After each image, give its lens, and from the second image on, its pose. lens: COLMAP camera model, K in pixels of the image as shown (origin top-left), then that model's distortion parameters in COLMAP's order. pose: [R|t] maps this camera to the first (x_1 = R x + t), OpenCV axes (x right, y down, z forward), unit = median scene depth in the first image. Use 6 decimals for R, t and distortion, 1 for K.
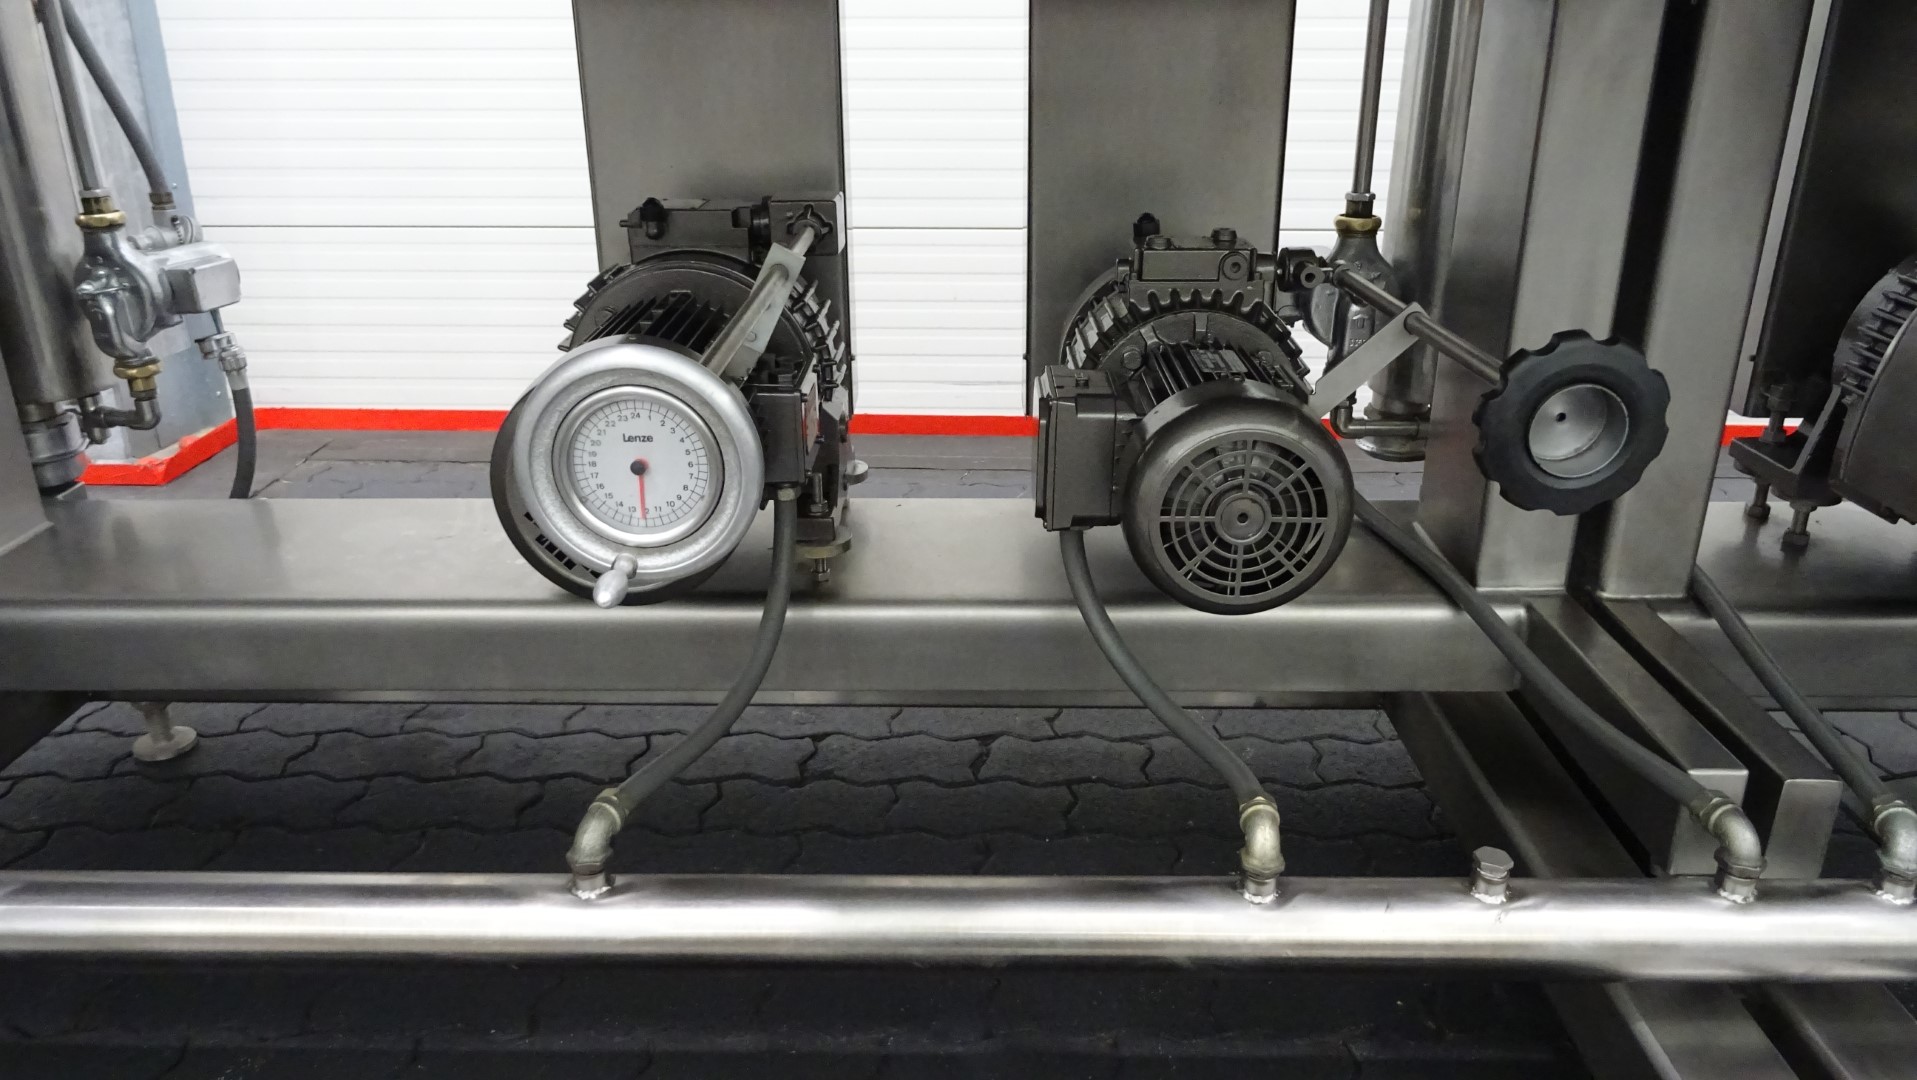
lens RADIAL K [[1398.7, 0, 958.5], [0, 1398.7, 540.0], [0, 0, 1]] dist [0.000505, -0.009202]
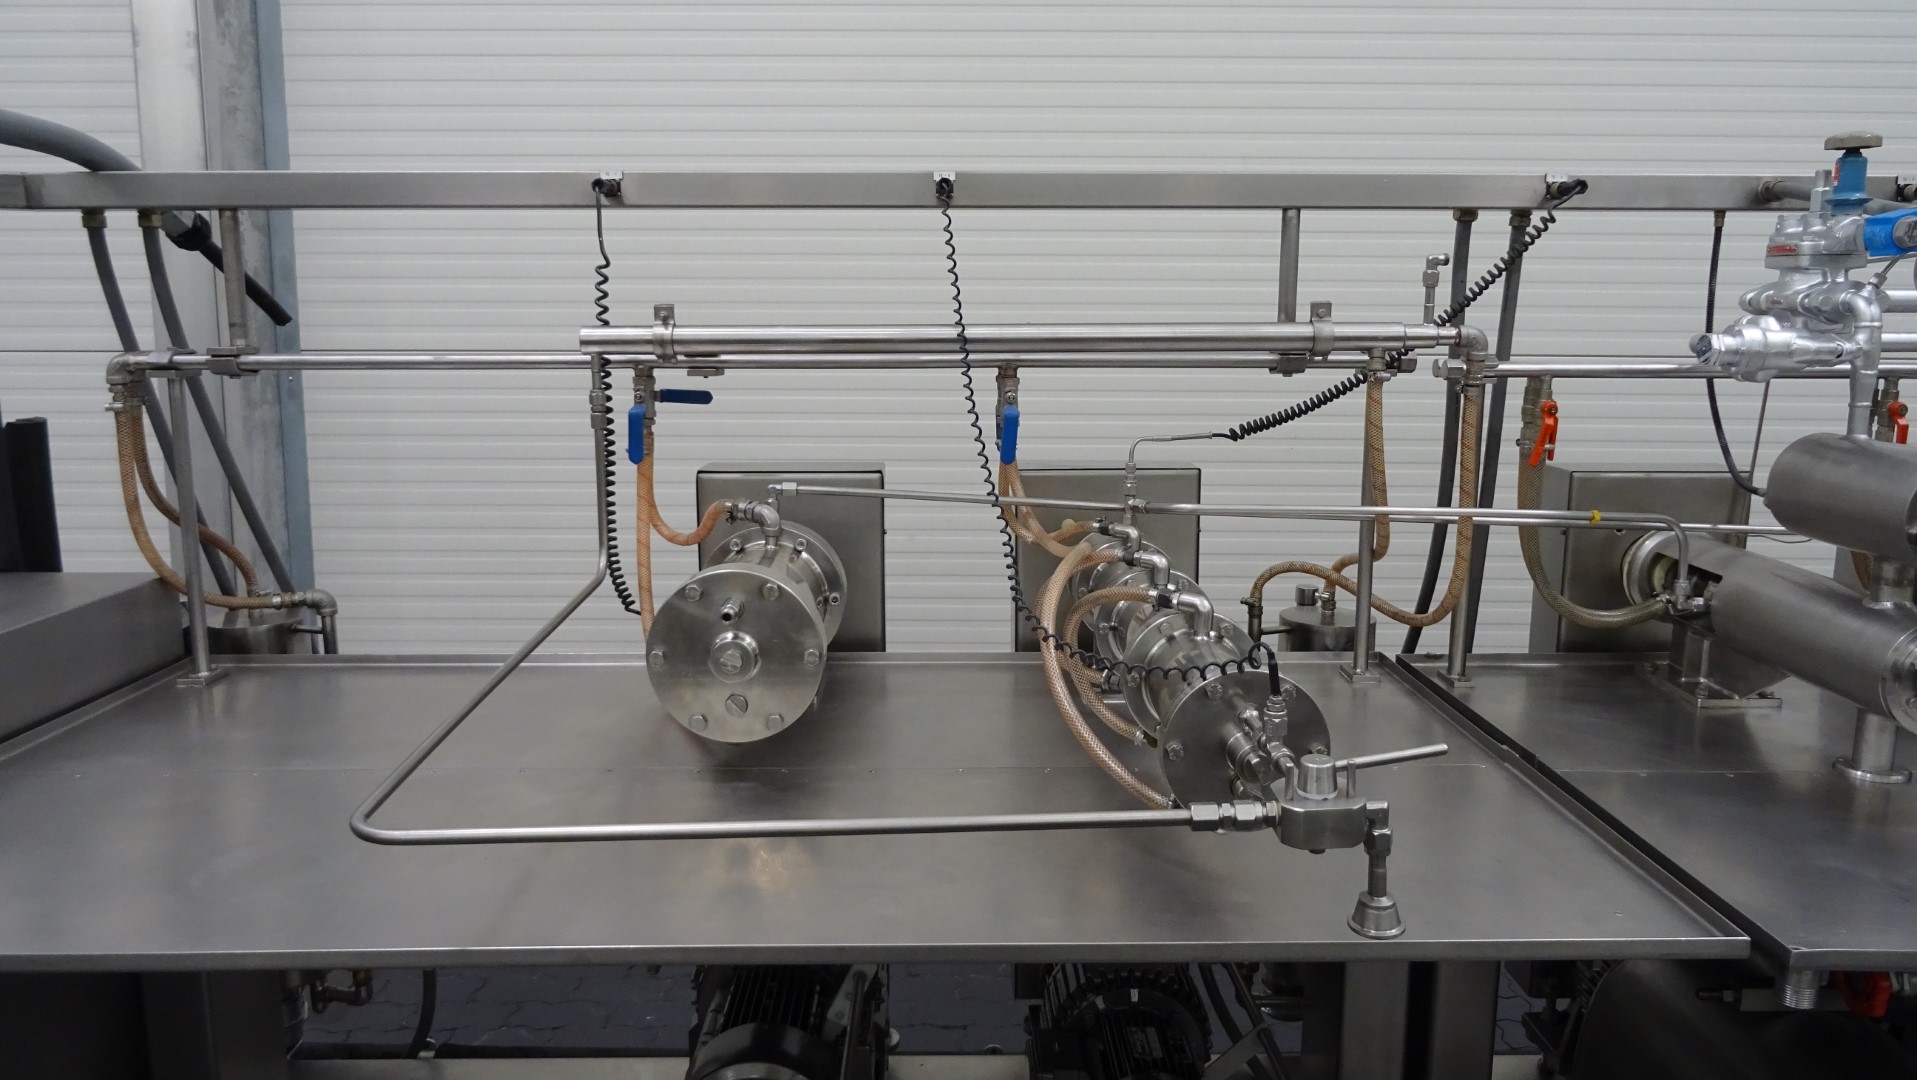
lens RADIAL K [[1435.3, 0, 928.0], [0, 1435.3, 565.0], [0, 0, 1]] dist [-0.011731, -0.008671]
pose [[0.999951, 0.007951, 0.005890, -0.052450], [-0.006634, 0.980358, -0.197114, -0.267132], [-0.007342, 0.197066, 0.980363, -0.517015]]
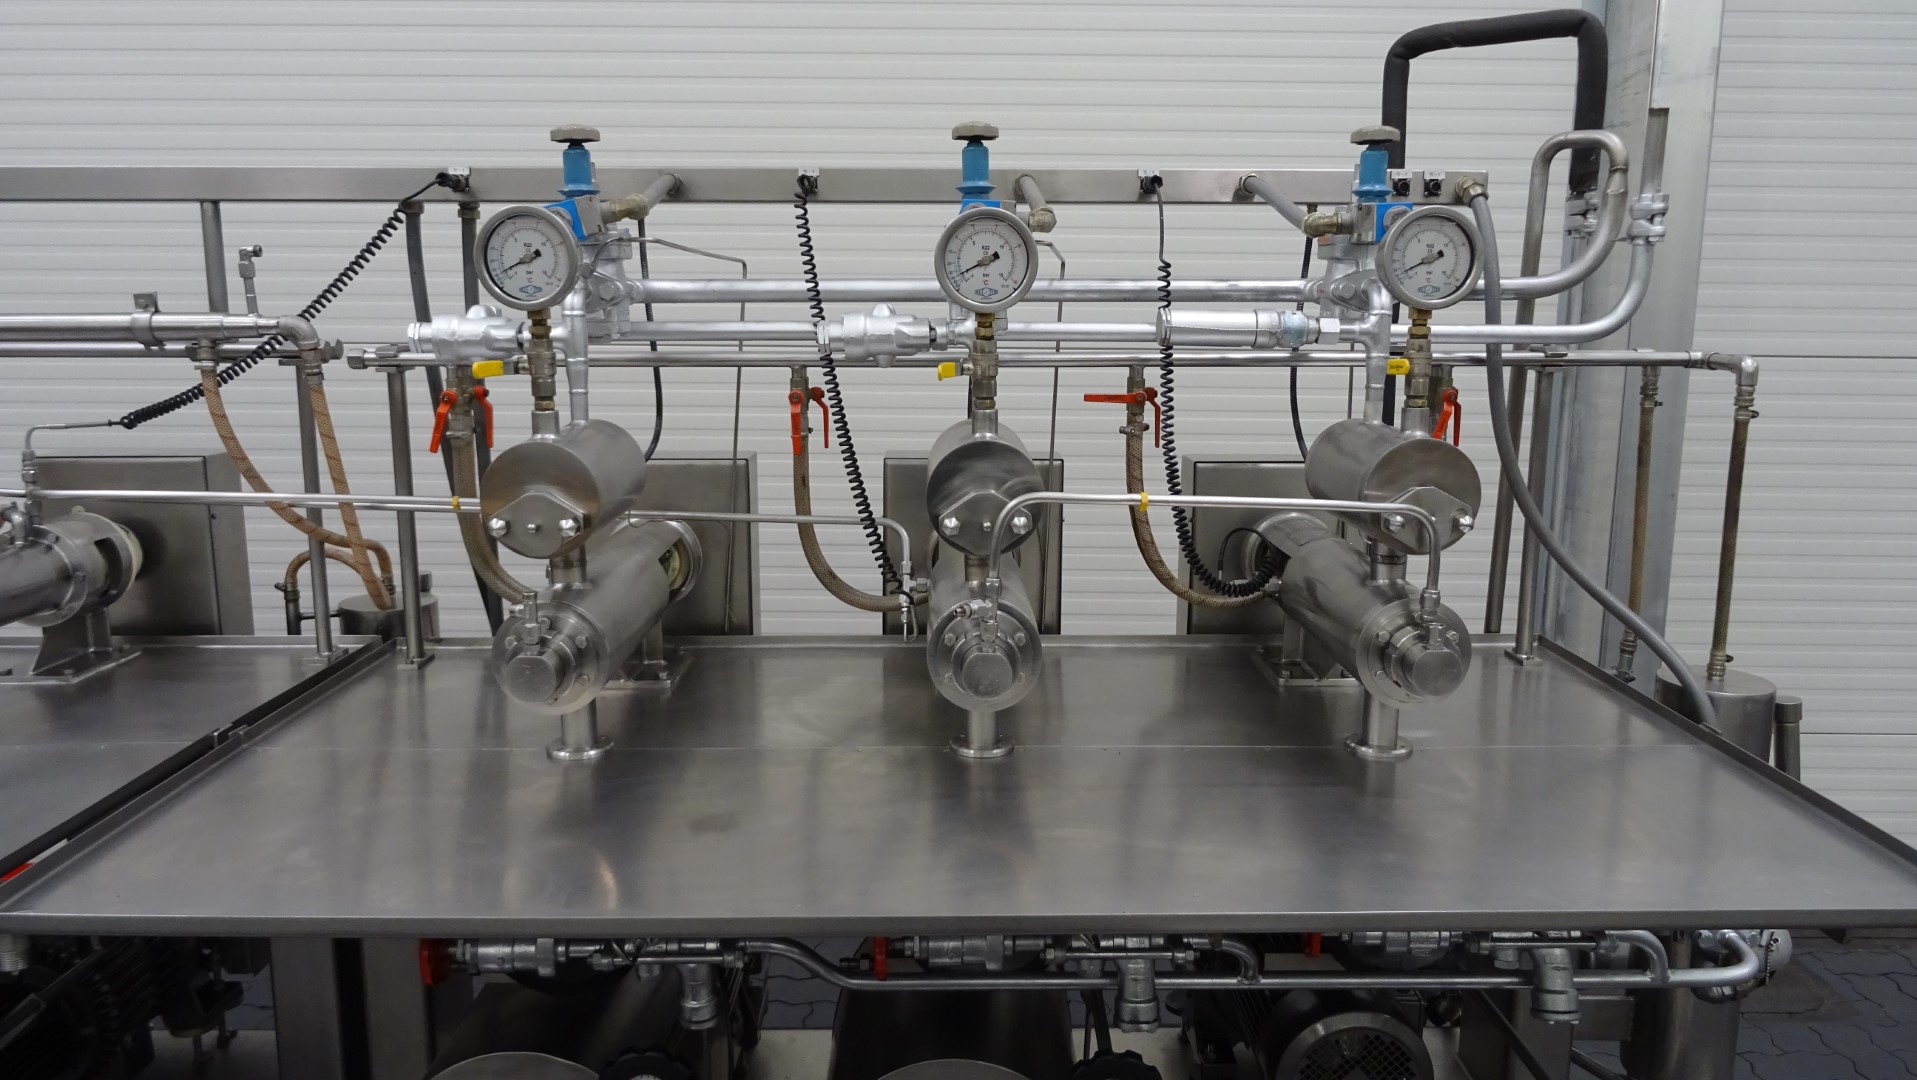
lens RADIAL K [[1402.8, 0, 952.7], [0, 1402.8, 552.8], [0, 0, 1]] dist [-0.003289, -0.000156]
pose [[0.999693, 0.004442, 0.024370, 1.015357], [0.000434, 0.980506, -0.196488, -0.266980], [-0.024768, 0.196438, 0.980203, -0.537629]]
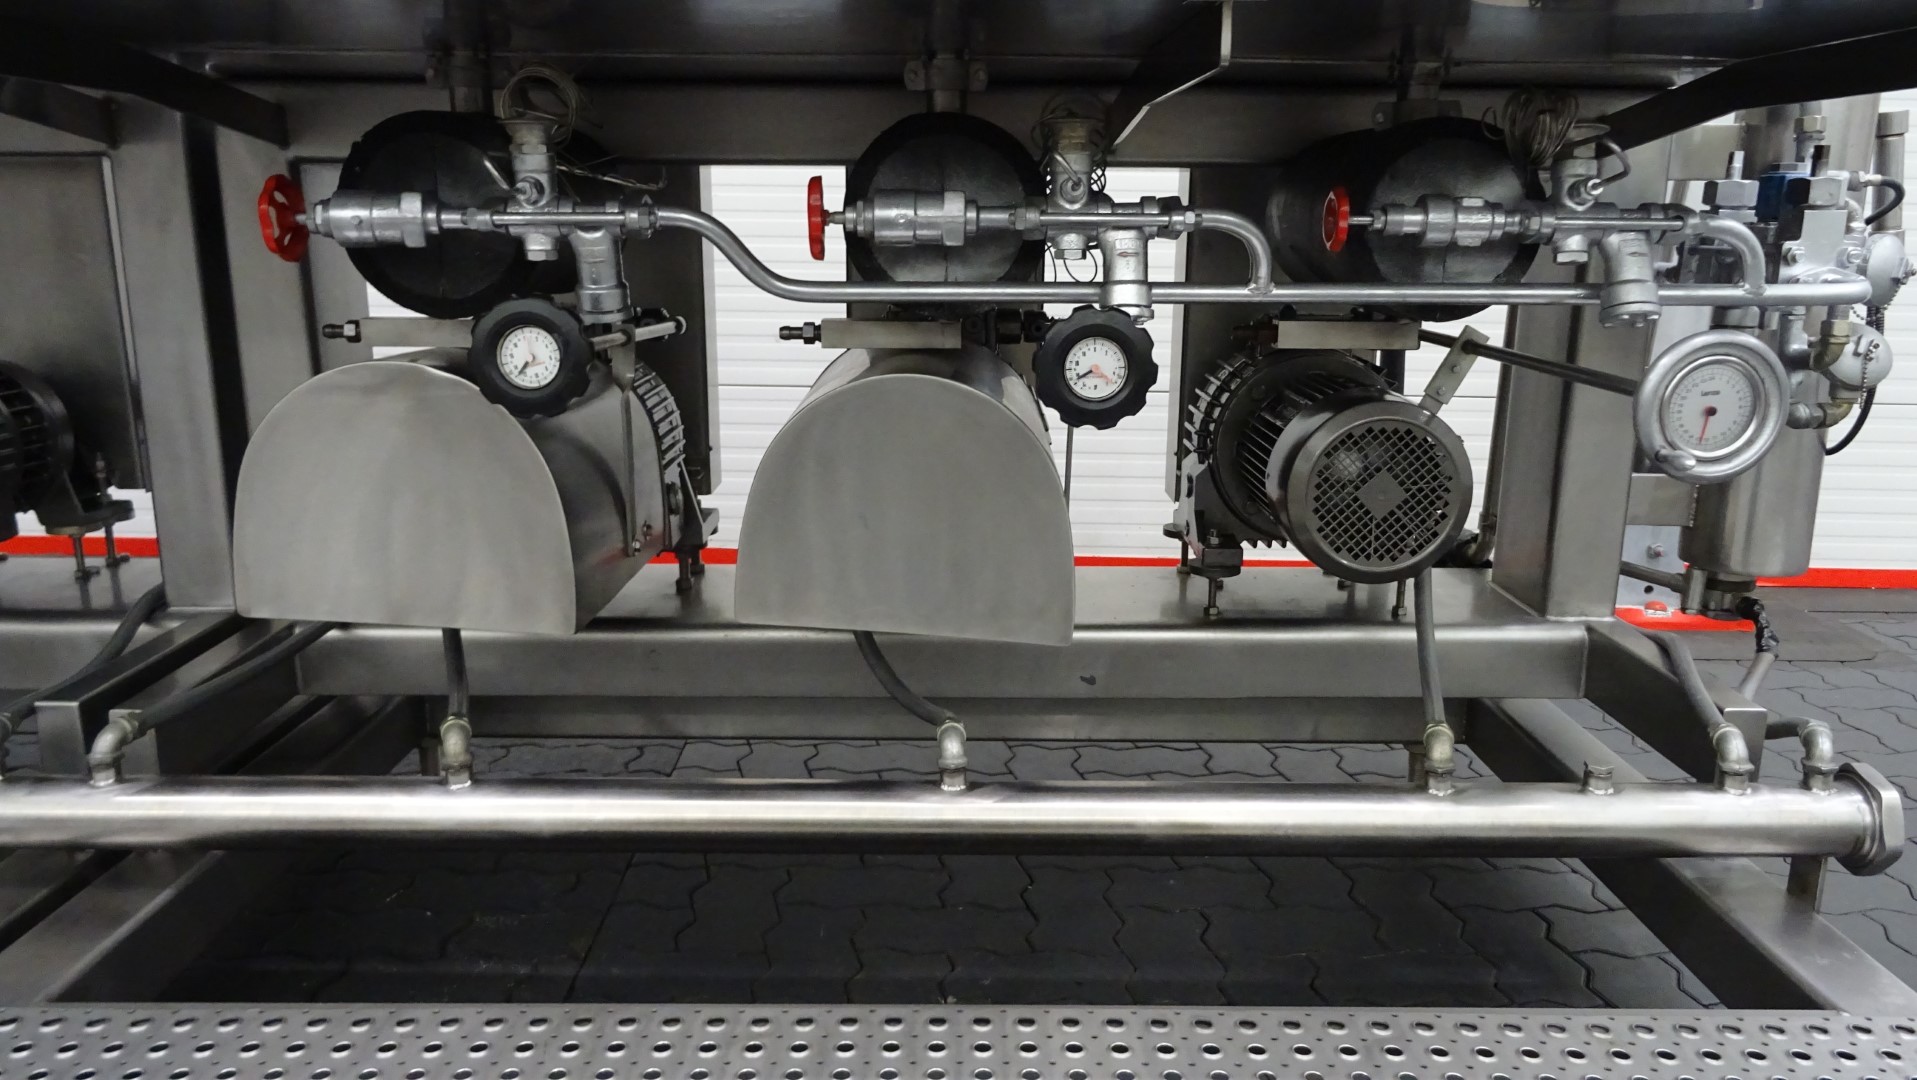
lens RADIAL K [[1398.7, 0, 958.5], [0, 1398.7, 540.0], [0, 0, 1]] dist [0.000505, -0.009202]
pose [[0.999725, 0.011974, 0.020164, 1.062248], [-0.008922, 0.989367, -0.145169, 0.149417], [-0.021688, 0.144949, 0.989201, -0.274012]]
